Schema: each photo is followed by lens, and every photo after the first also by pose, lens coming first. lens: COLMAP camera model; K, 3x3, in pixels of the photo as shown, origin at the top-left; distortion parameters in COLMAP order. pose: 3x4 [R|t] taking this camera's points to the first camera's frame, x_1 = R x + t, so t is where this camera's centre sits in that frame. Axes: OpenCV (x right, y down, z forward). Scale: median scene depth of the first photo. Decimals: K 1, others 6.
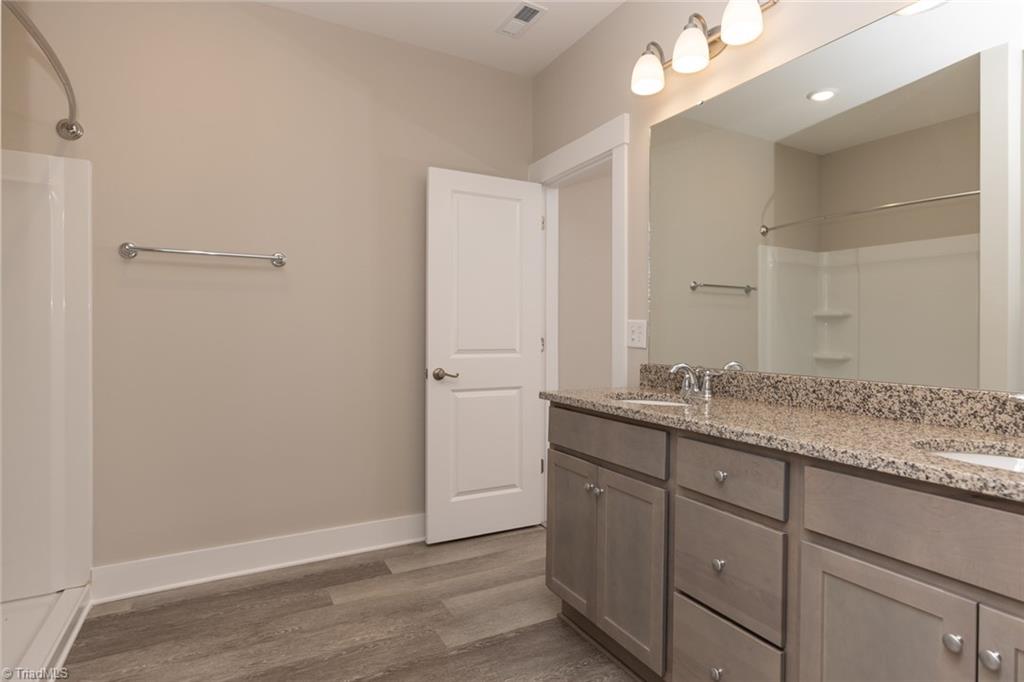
lens RADIAL K [[538.9, 0, 511.8], [0, 538.9, 335.3], [0, 0, 1]] dist [0.002096, -0.001322]
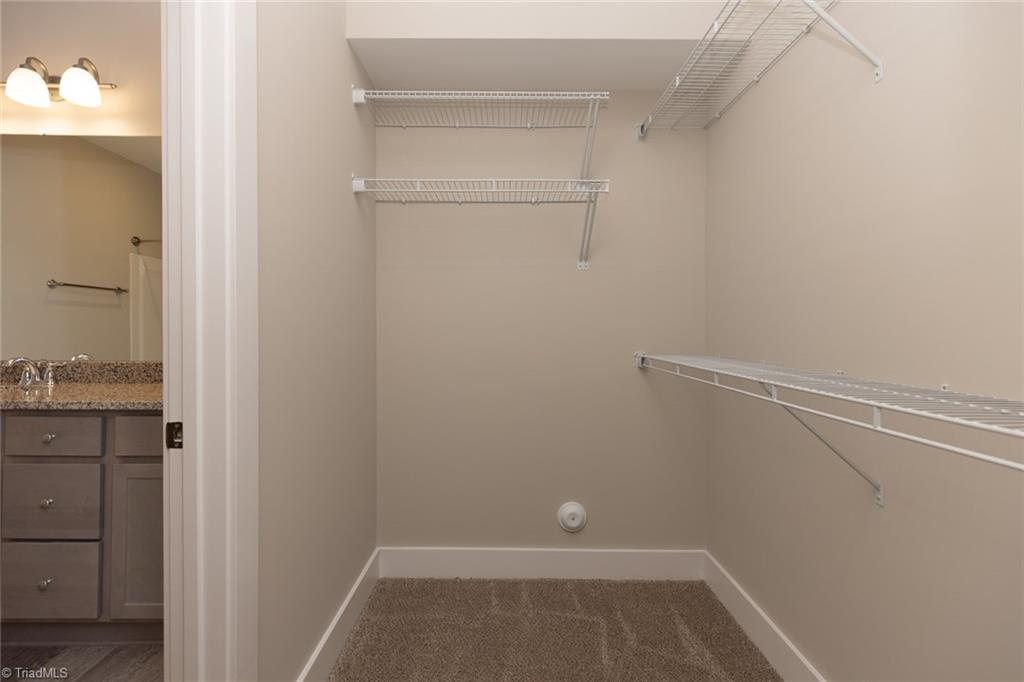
lens RADIAL K [[457.4, 0, 510.4], [0, 457.4, 331.6], [0, 0, 1]] dist [0.010640, -0.000576]
pose [[0.471868, -0.005007, 0.881655, -0.072479], [-0.000375, 0.999983, 0.005880, -0.011615], [-0.881669, -0.003105, 0.471858, -0.461879]]
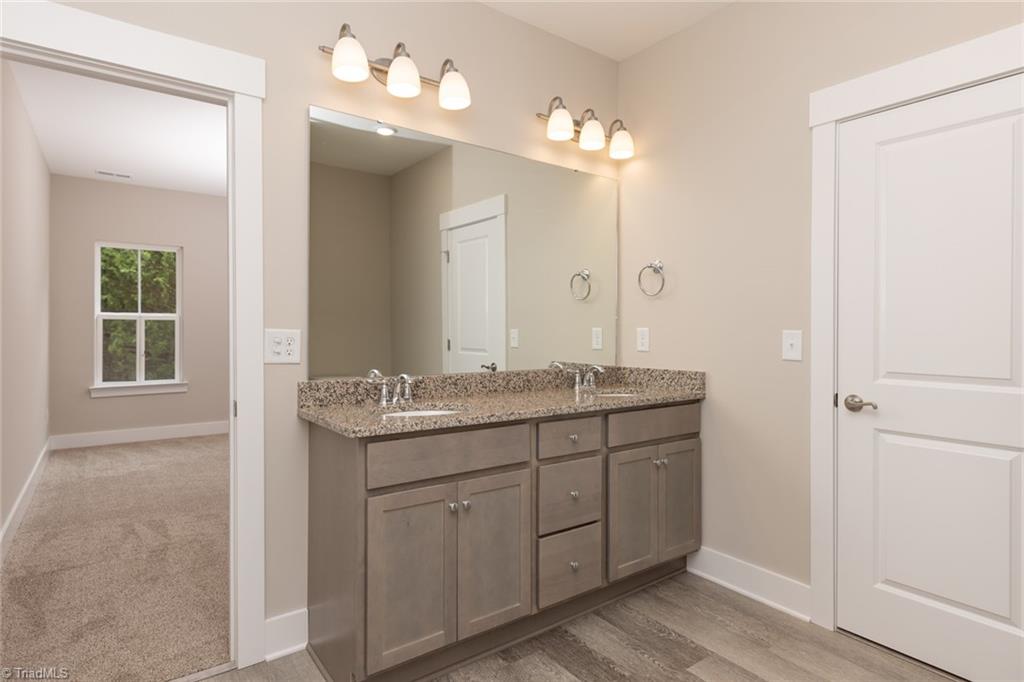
lens RADIAL K [[538.9, 0, 514.3], [0, 538.9, 336.7], [0, 0, 1]] dist [0.002096, -0.001322]
pose [[-0.139778, -0.014799, 0.990072, -0.887289], [-0.000538, 0.999889, 0.014869, -0.042002], [-0.990183, 0.001546, -0.139770, 1.099609]]
